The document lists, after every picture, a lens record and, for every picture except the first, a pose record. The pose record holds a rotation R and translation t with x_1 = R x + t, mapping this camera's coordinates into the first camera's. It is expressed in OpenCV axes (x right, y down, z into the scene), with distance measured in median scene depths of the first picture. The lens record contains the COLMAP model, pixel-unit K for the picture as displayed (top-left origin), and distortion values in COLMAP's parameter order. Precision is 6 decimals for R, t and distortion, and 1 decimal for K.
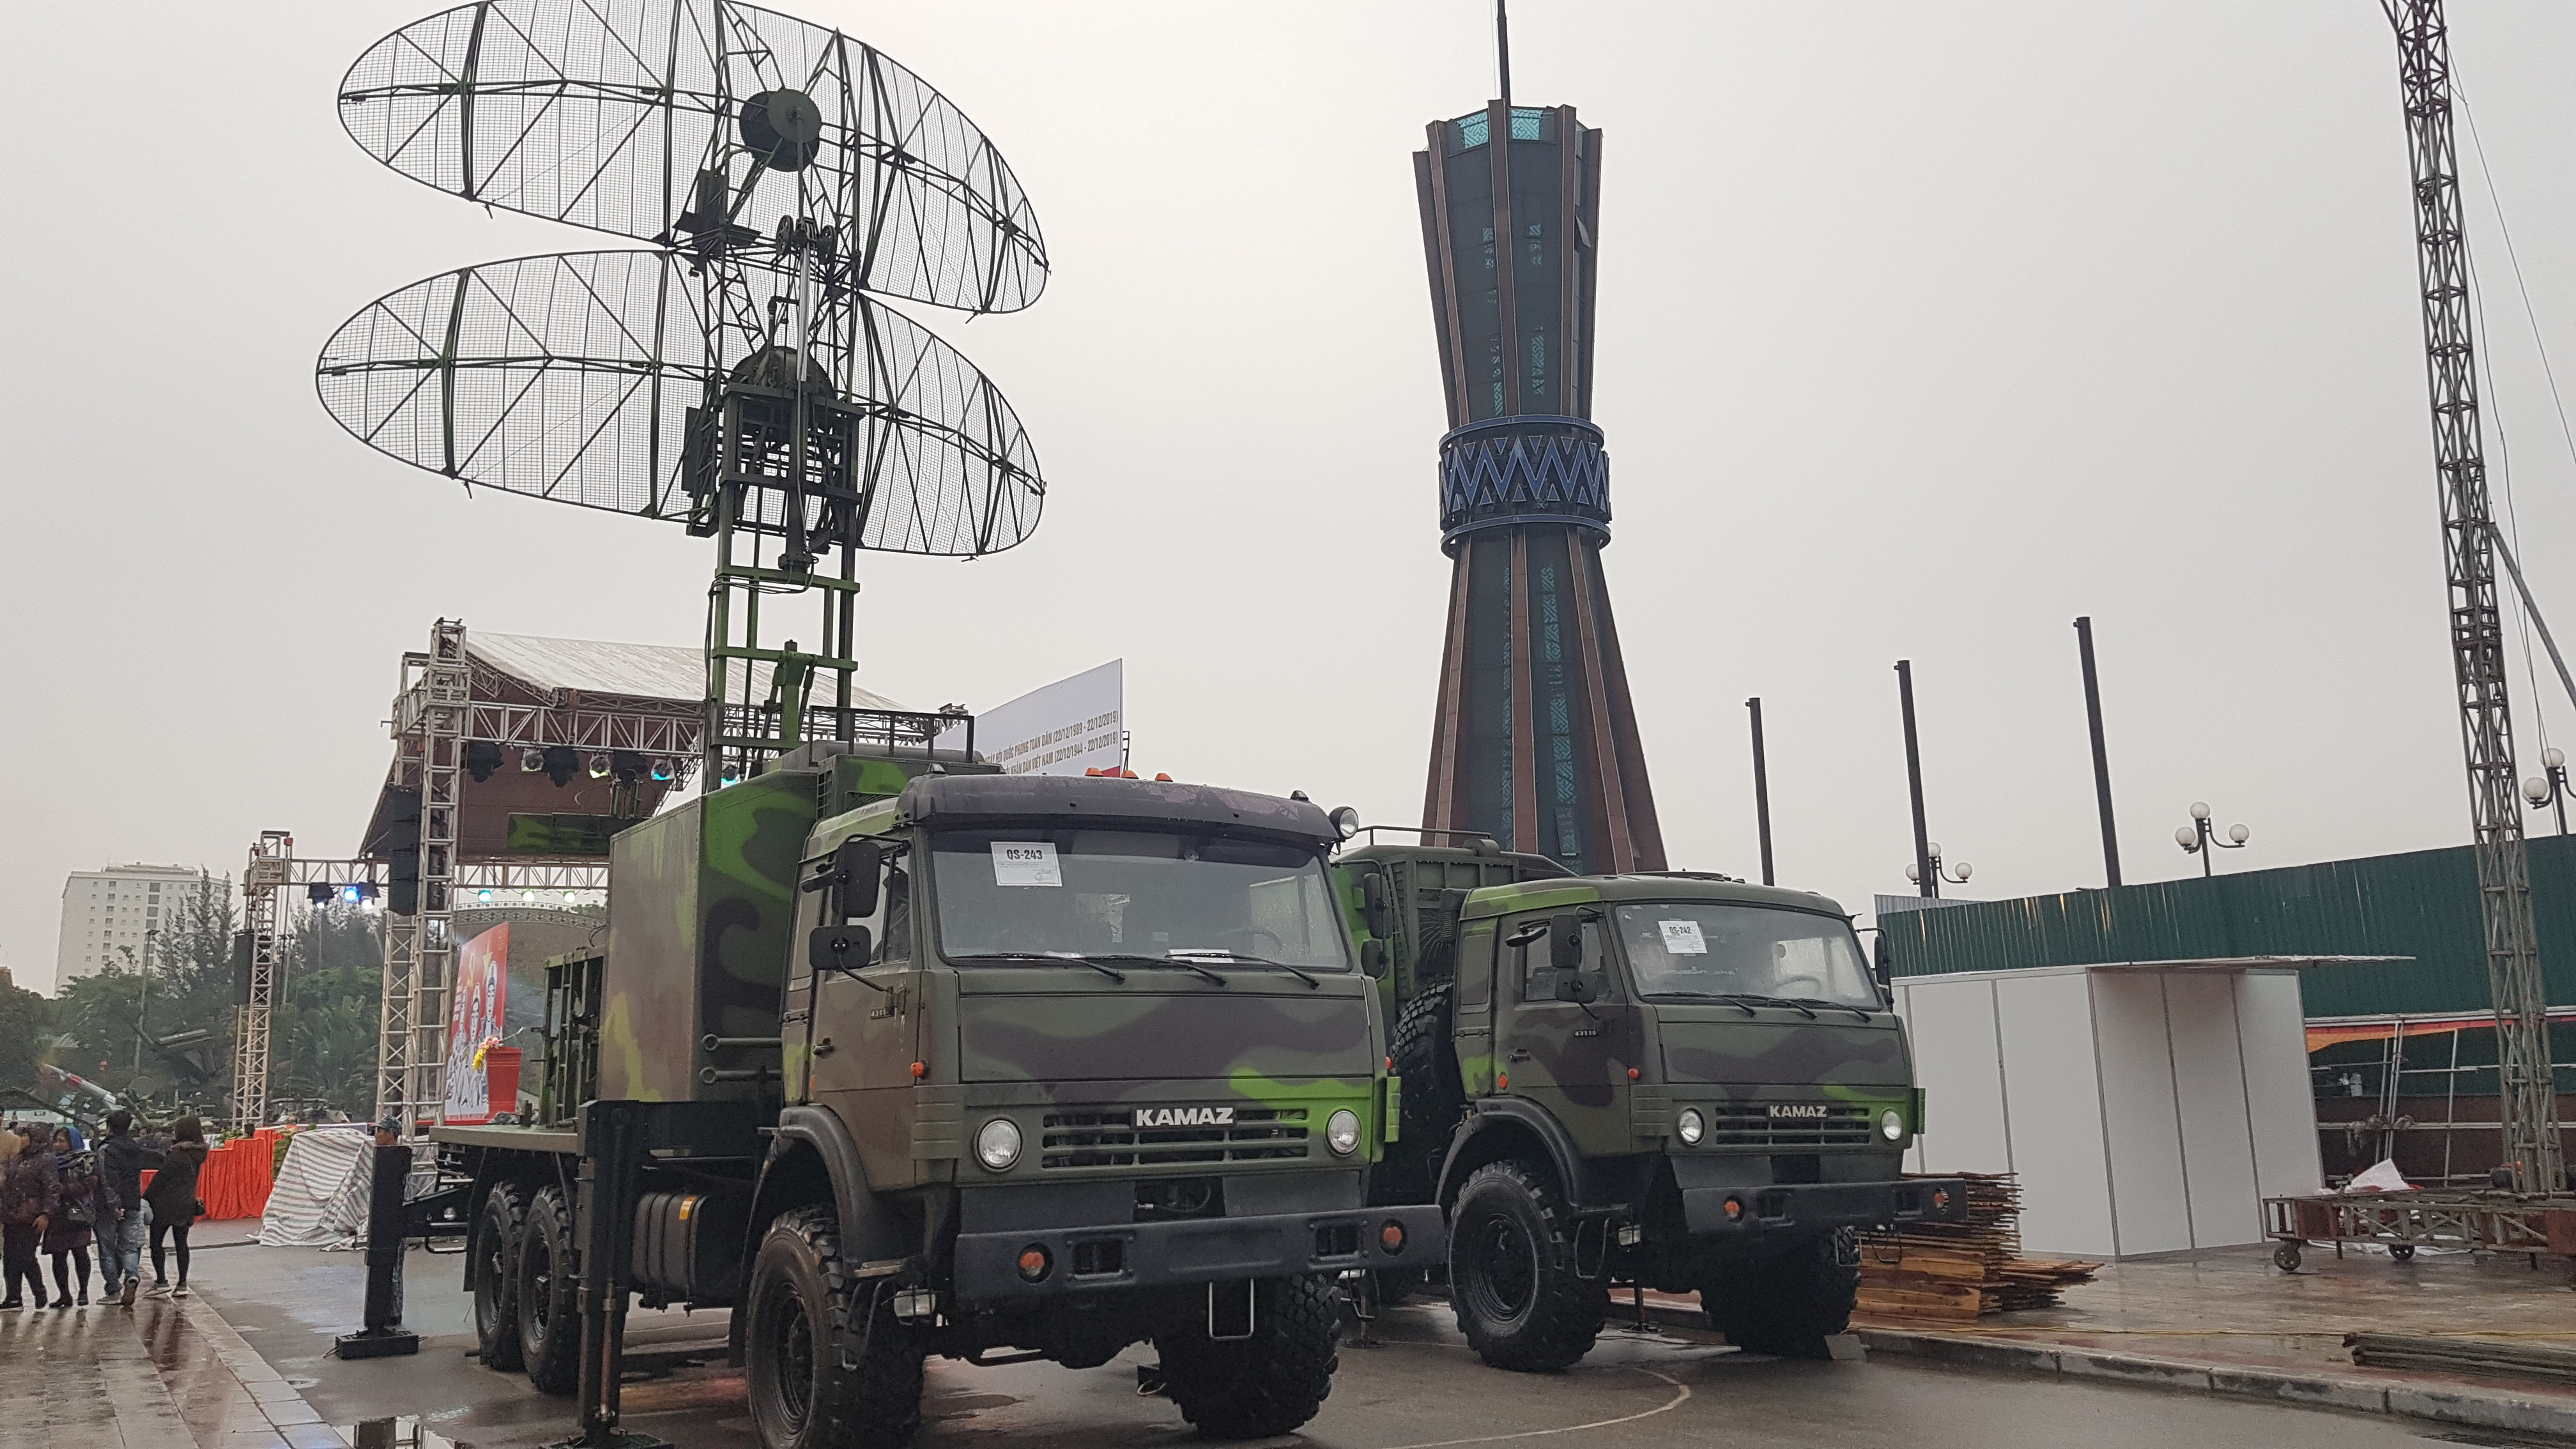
lens RADIAL K [[2023.5, 0, 1282.3], [0, 2023.5, 714.1], [0, 0, 1]] dist [0.015071, -0.065278]
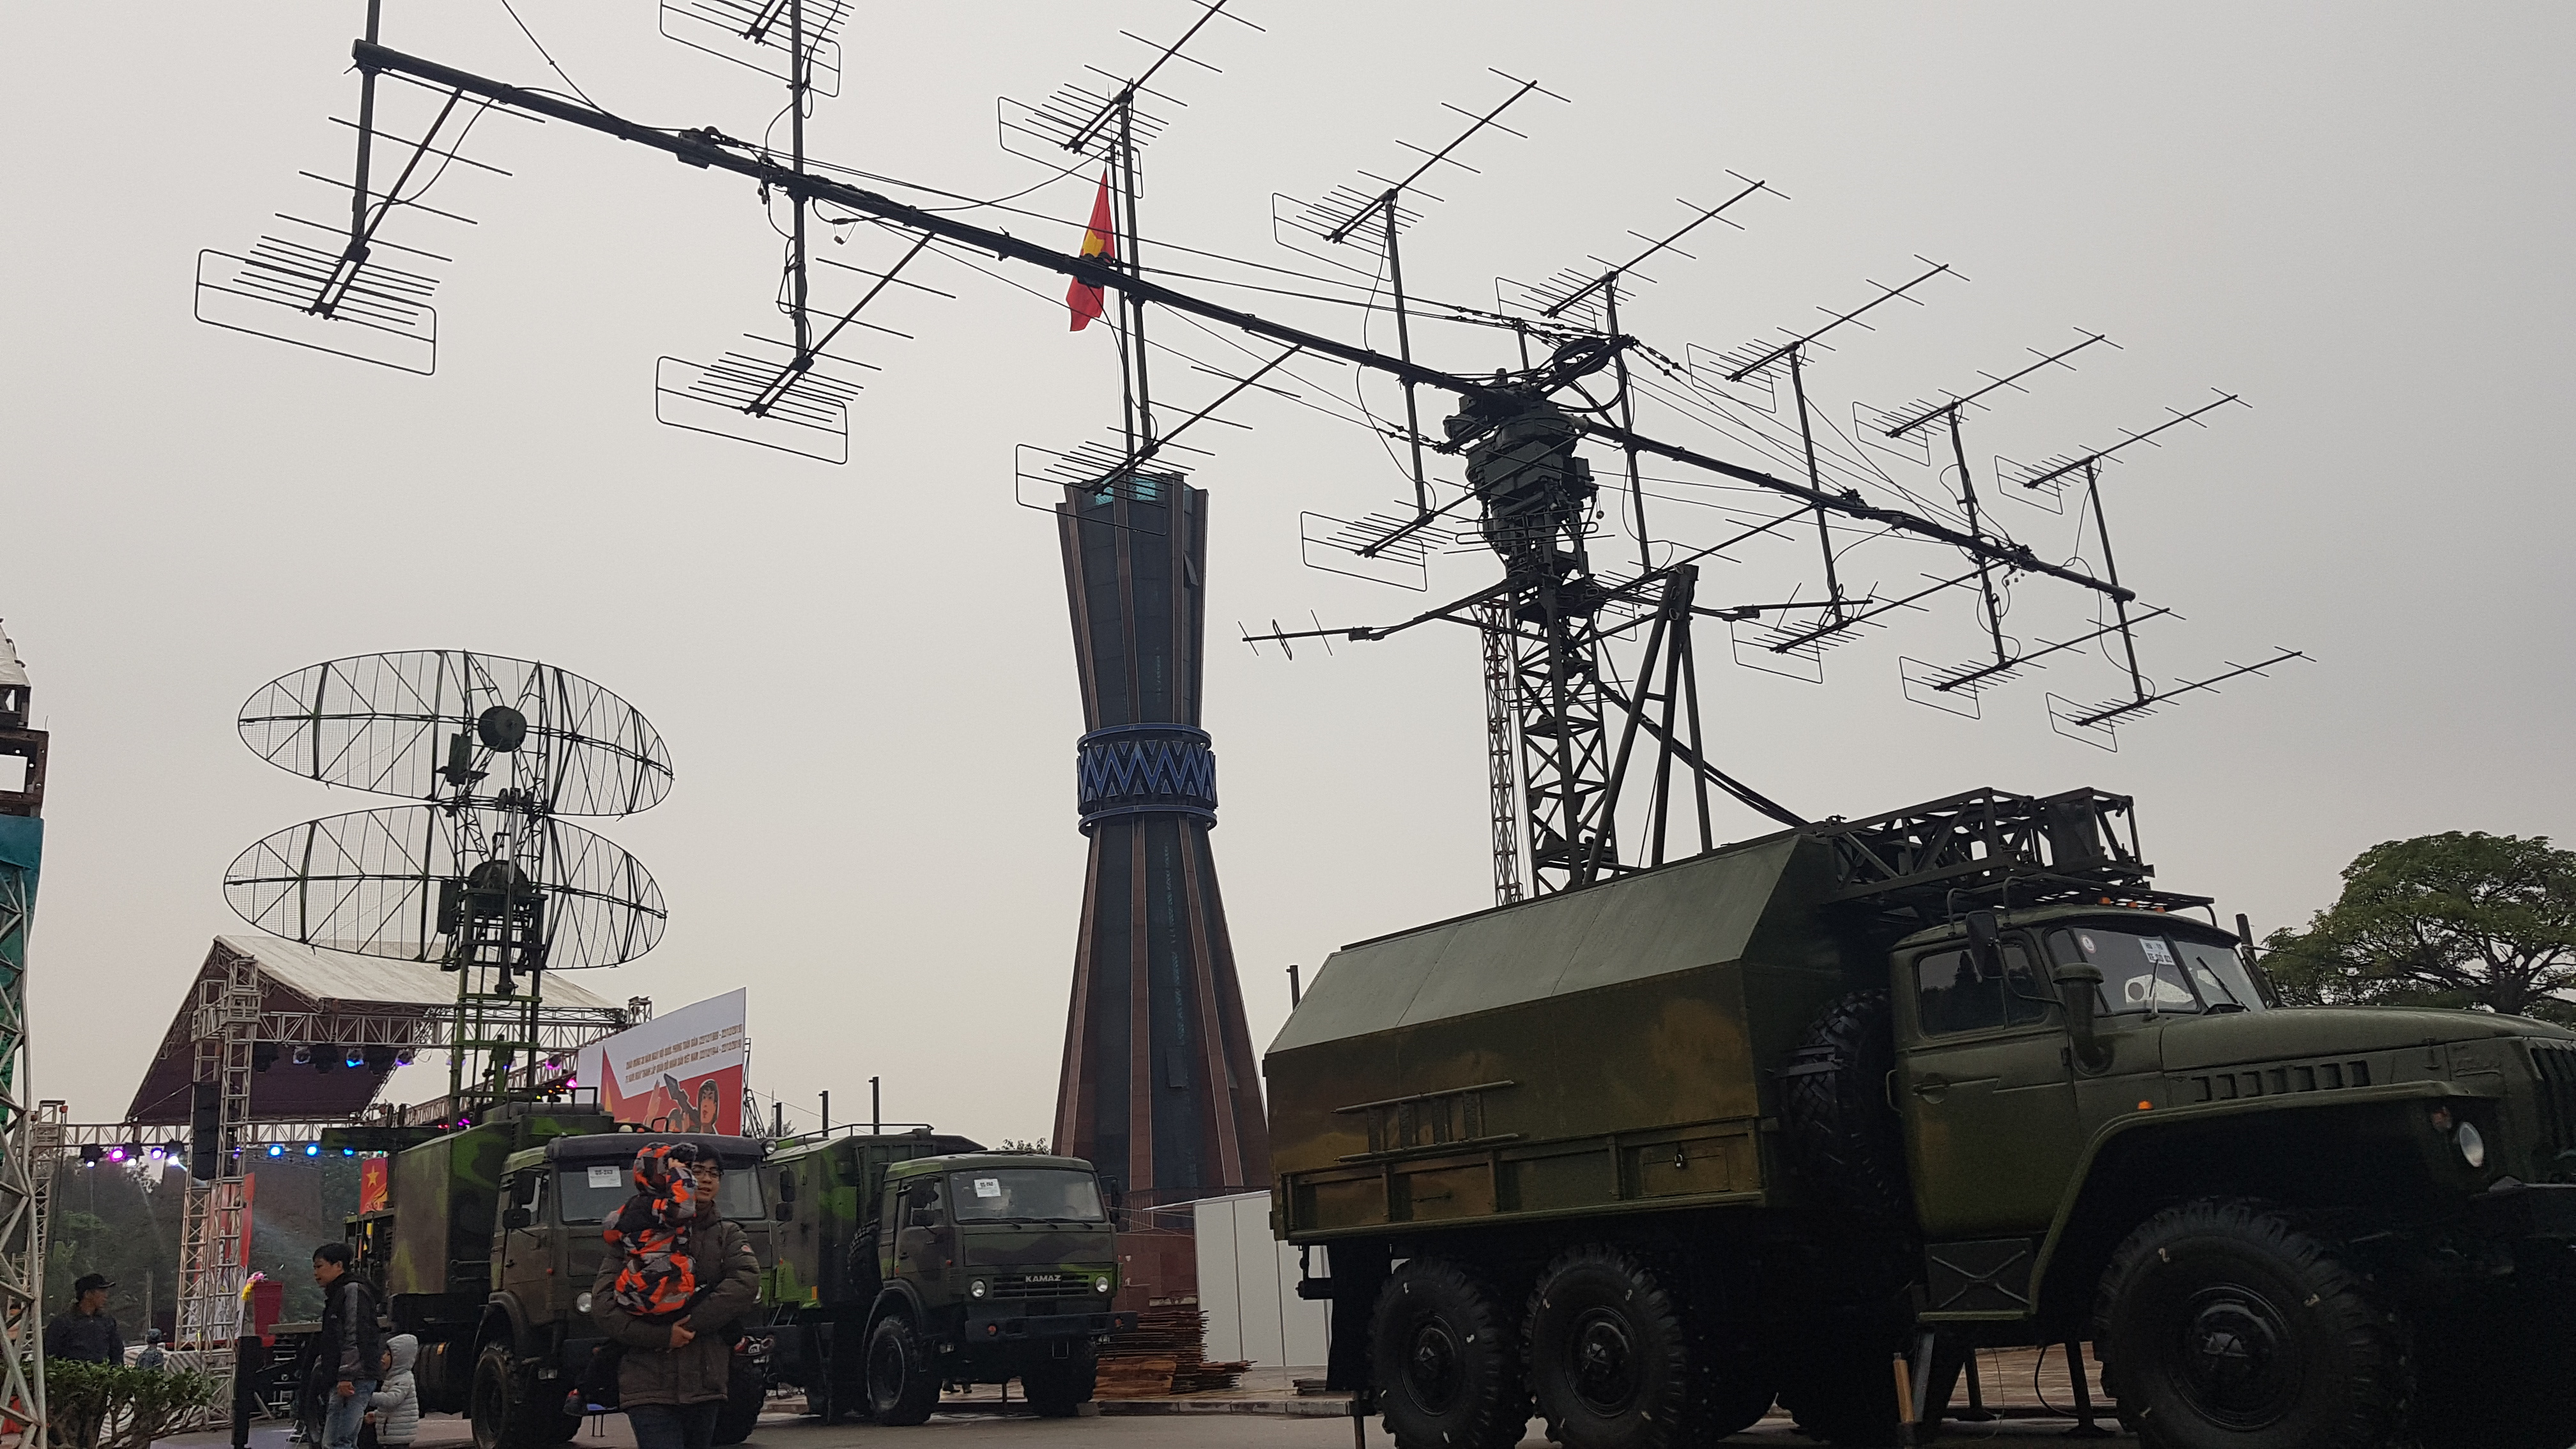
lens RADIAL K [[2023.5, 0, 1308.1], [0, 2023.5, 715.3], [0, 0, 1]] dist [0.015071, -0.065278]
pose [[0.991236, -0.004532, 0.132022, 0.210372], [0.017347, 0.995223, -0.096078, -0.122040], [-0.130955, 0.097526, 0.986580, -0.814021]]
